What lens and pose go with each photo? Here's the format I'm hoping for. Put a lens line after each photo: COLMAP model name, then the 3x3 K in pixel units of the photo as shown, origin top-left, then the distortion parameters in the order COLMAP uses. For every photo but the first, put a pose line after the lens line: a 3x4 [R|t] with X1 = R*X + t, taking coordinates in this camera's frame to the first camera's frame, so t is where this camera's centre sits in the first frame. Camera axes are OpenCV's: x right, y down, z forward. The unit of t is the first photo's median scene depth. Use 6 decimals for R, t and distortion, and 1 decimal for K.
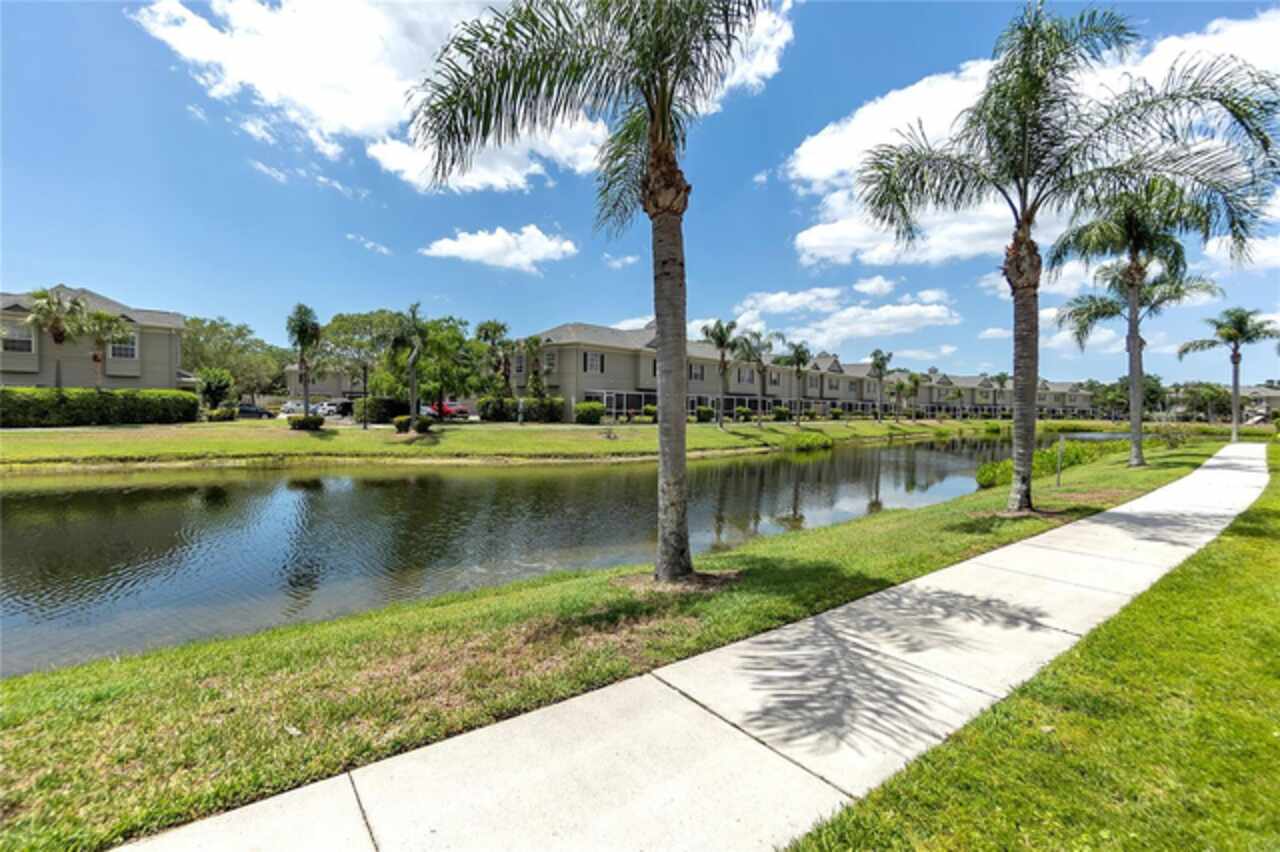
lens RADIAL K [[569.6, 0, 637.4], [0, 569.6, 428.9], [0, 0, 1]] dist [-0.002834, -0.000898]
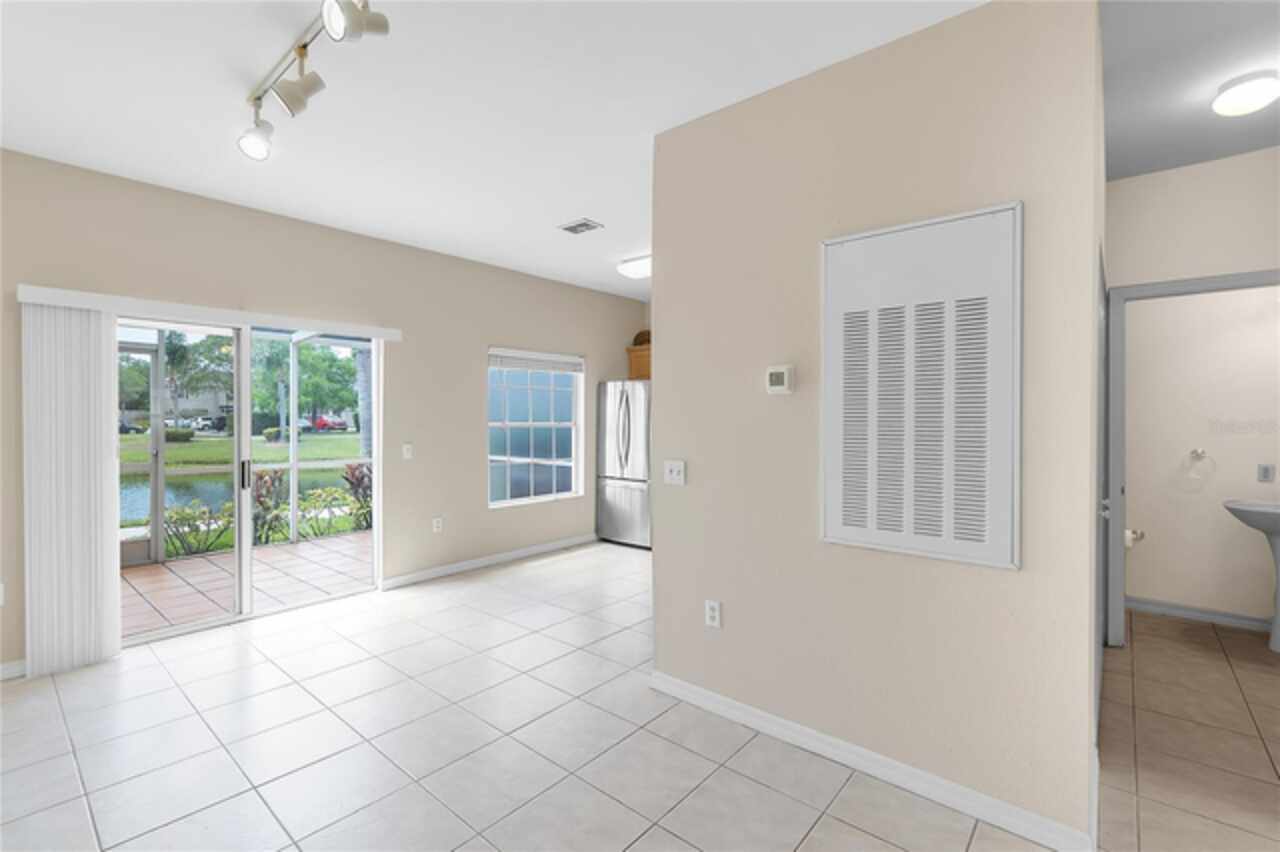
lens RADIAL K [[561.3, 0, 641.5], [0, 561.3, 422.5], [0, 0, 1]] dist [-0.006685, 0.001448]
pose [[0.986536, -0.017736, 0.162582, 0.088096], [0.022165, 0.999430, -0.025468, 0.007703], [-0.162038, 0.028728, 0.986366, -0.145170]]
